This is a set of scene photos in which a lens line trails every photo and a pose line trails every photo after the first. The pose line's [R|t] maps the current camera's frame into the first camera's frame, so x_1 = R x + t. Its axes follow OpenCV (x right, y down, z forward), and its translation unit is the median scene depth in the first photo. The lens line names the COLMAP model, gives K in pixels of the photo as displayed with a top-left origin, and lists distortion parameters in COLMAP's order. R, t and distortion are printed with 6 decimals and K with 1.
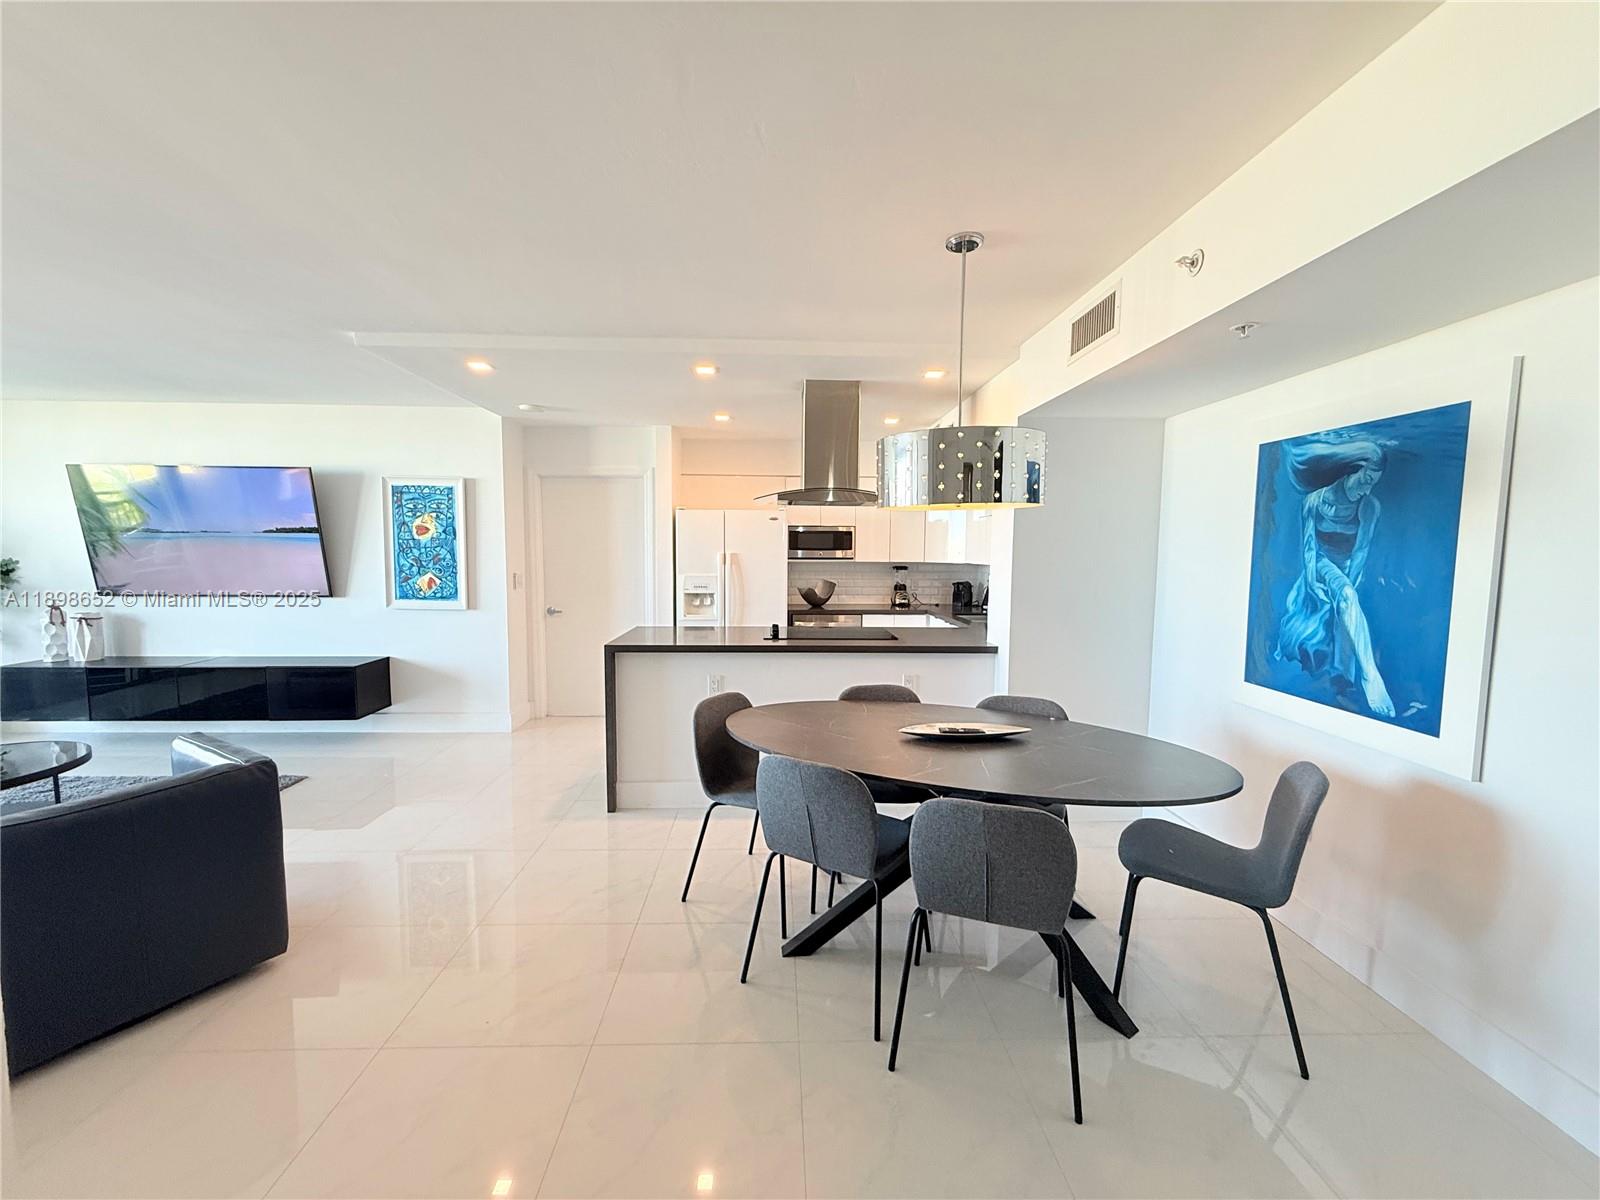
lens RADIAL K [[638.0, 0, 793.2], [0, 638.0, 598.0], [0, 0, 1]] dist [0.001748, -0.000030]
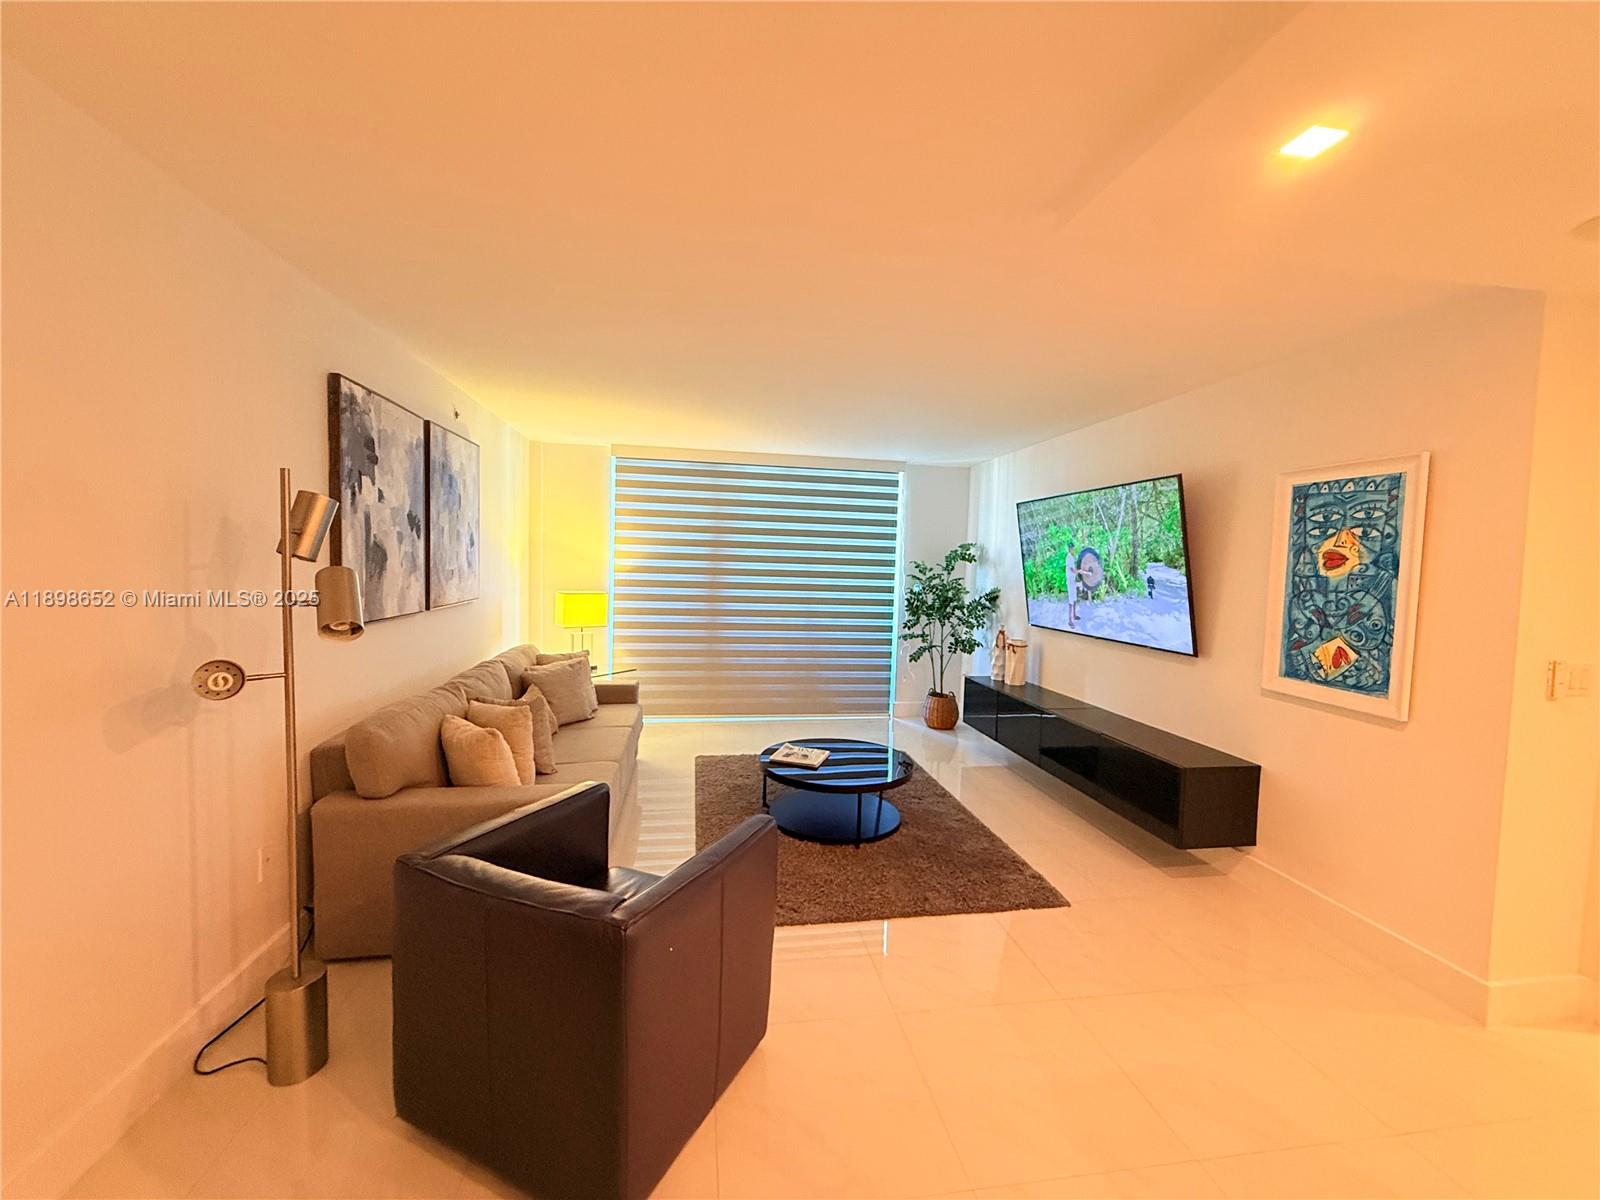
lens RADIAL K [[638.0, 0, 799.0], [0, 638.0, 599.0], [0, 0, 1]] dist [0.001748, -0.000030]
pose [[0.127827, 0.050093, -0.990531, -0.091221], [-0.103502, 0.993944, 0.036909, -0.045489], [0.986381, 0.097804, 0.132238, 0.474493]]
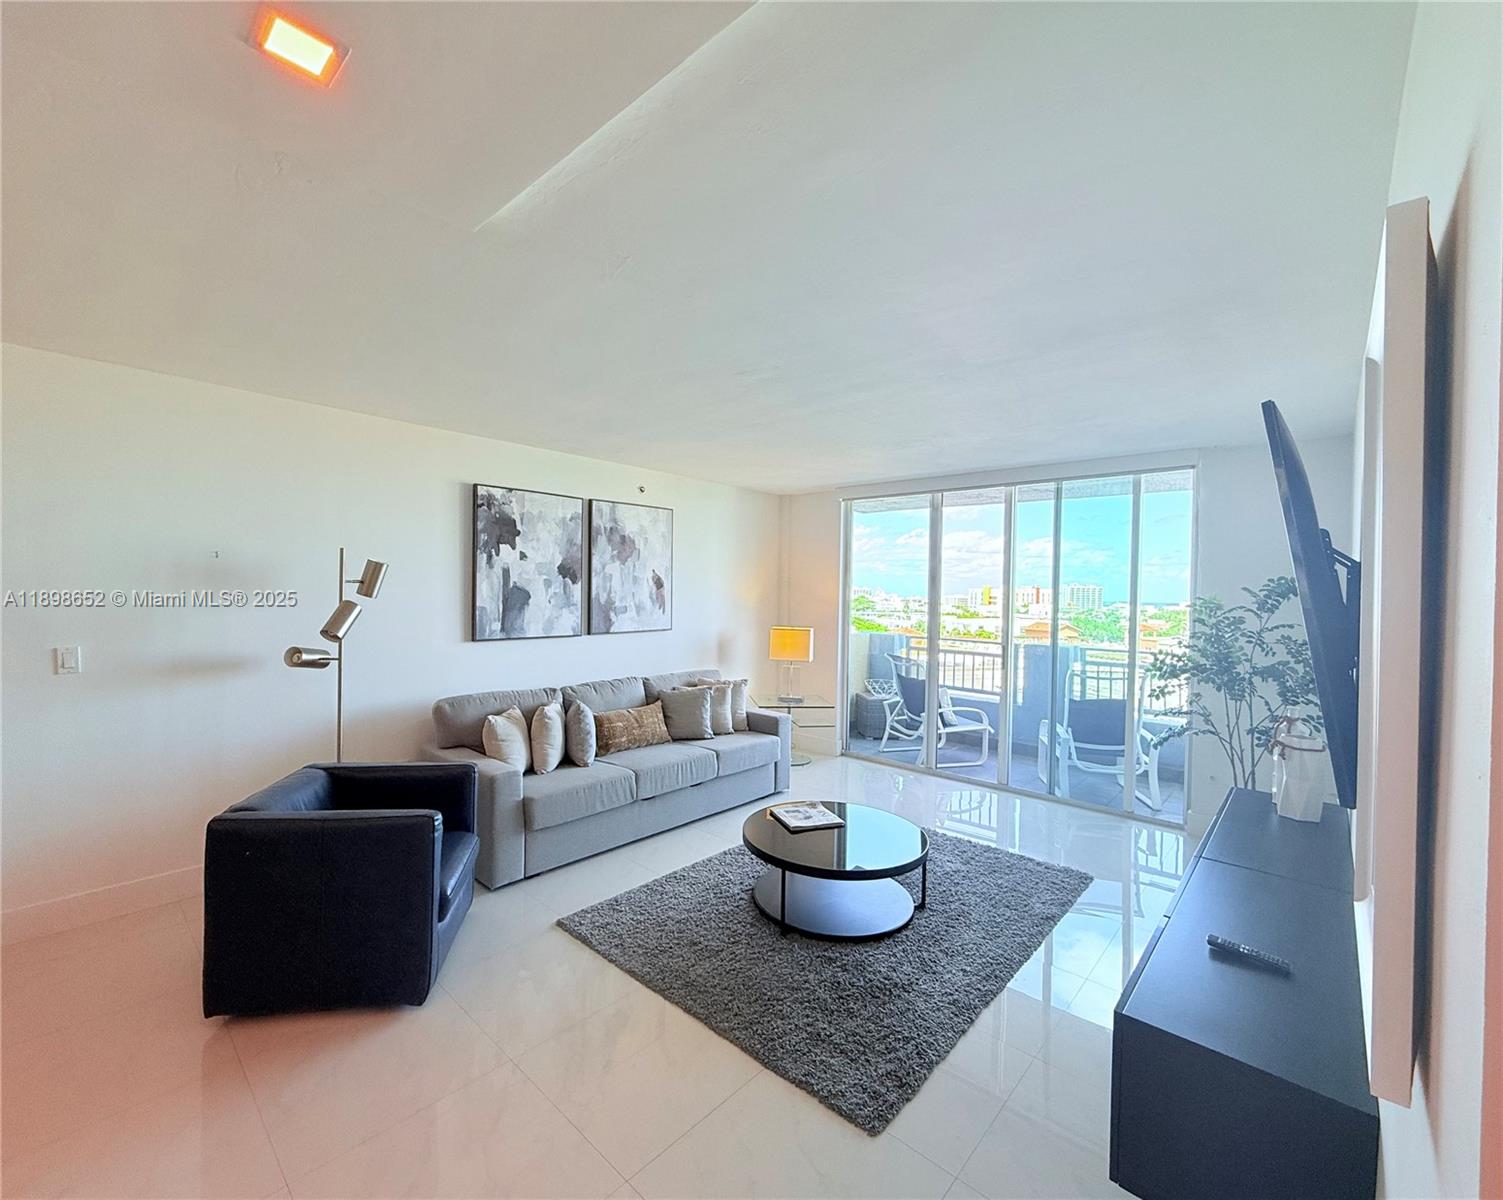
lens RADIAL K [[637.5, 0, 727.4], [0, 637.5, 603.9], [0, 0, 1]] dist [0.000032, -0.000747]
pose [[-0.710687, -0.007627, -0.703467, -0.305042], [-0.078136, 0.994610, 0.068154, -0.094907], [0.699156, 0.103402, -0.707452, 0.998592]]
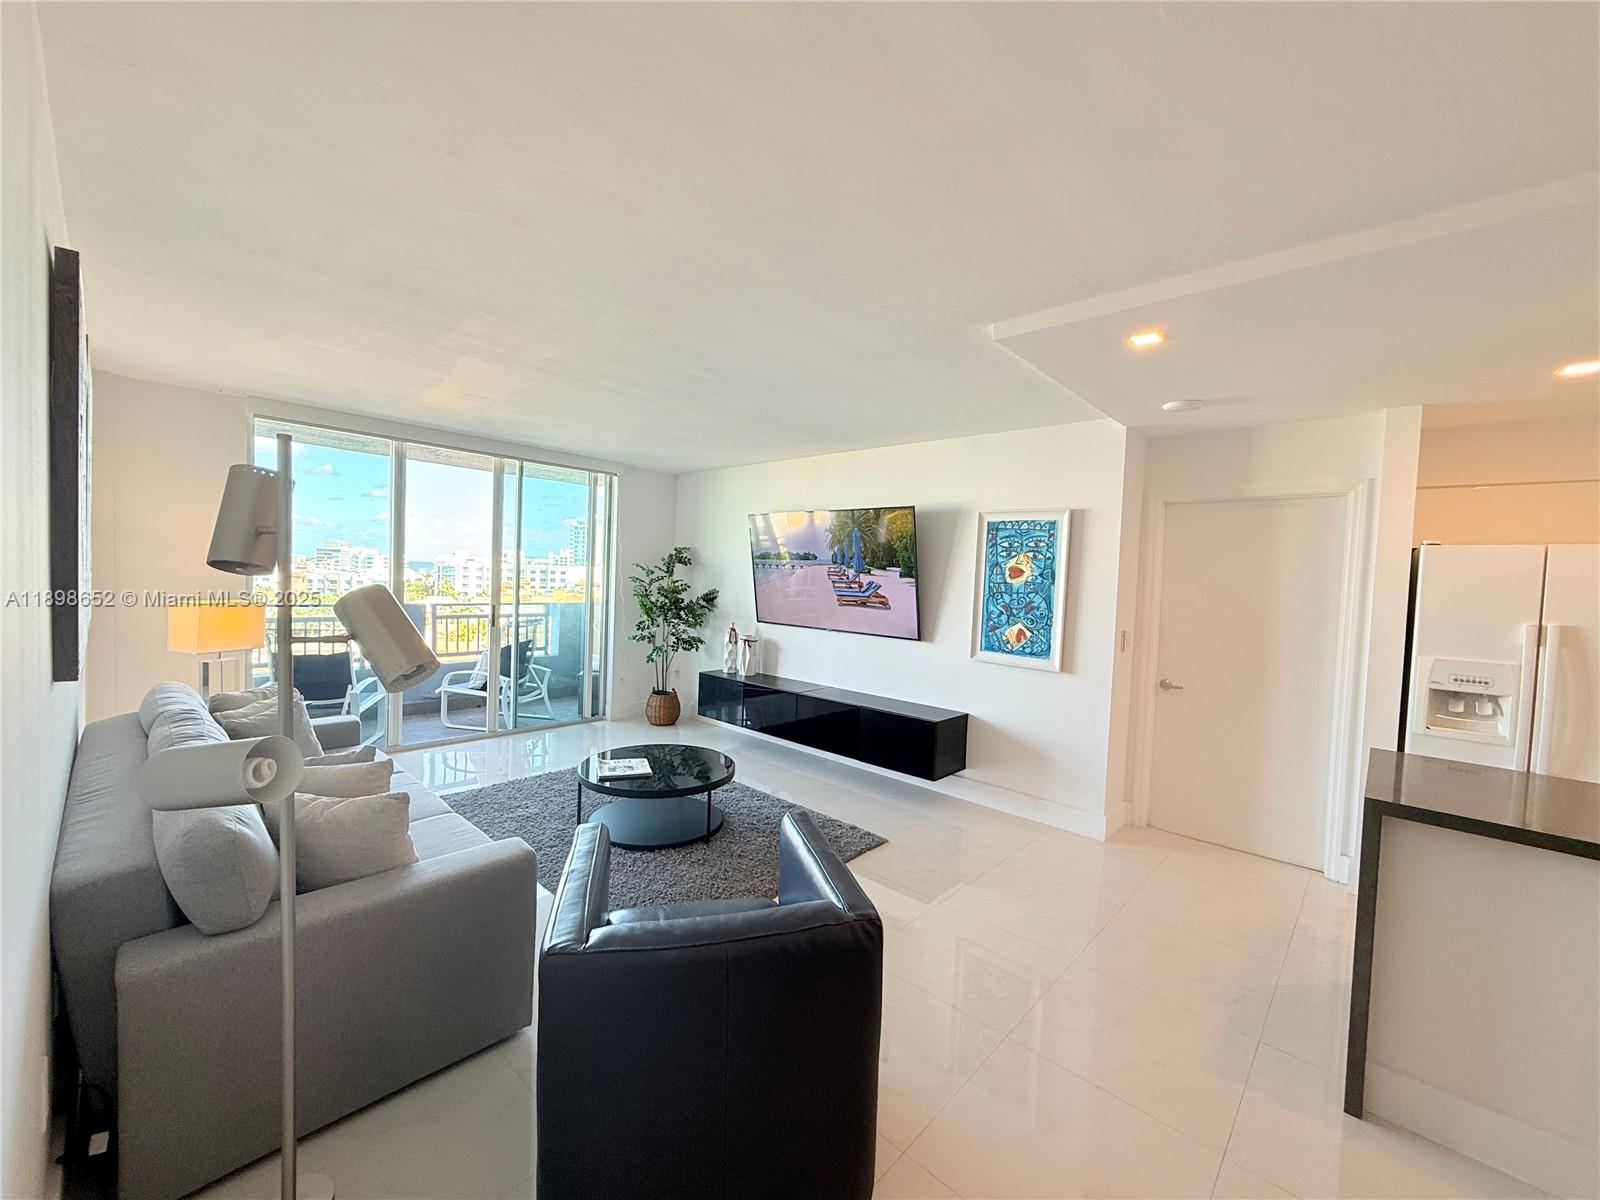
lens RADIAL K [[638.0, 0, 797.7], [0, 638.0, 597.3], [0, 0, 1]] dist [0.001748, -0.000030]
pose [[0.708475, 0.045666, -0.704257, -0.186850], [-0.088669, 0.995756, -0.024633, -0.026813], [0.700144, 0.079898, 0.709518, 0.194895]]
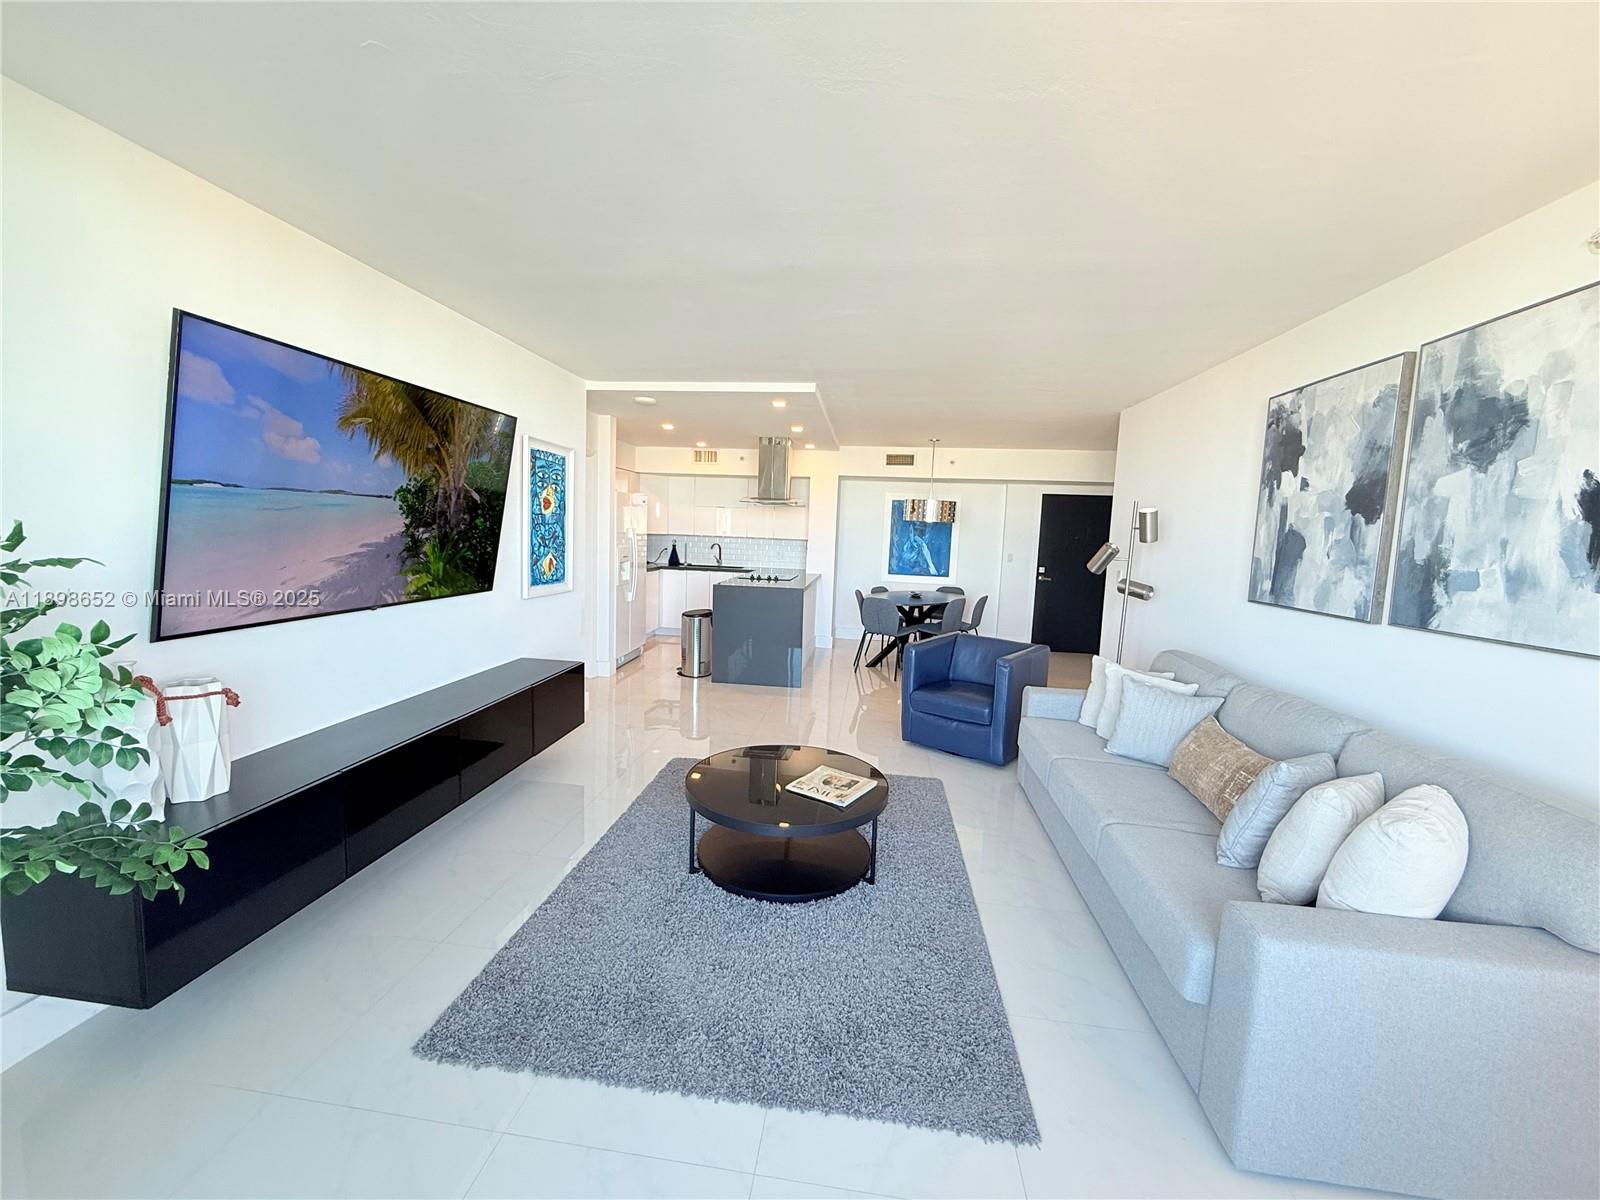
lens RADIAL K [[638.0, 0, 790.6], [0, 638.0, 600.4], [0, 0, 1]] dist [0.001748, -0.000030]
pose [[0.162492, -0.111713, 0.980366, -1.394530], [0.041818, 0.993457, 0.106273, -0.054380], [-0.985823, 0.023728, 0.166100, 0.535306]]
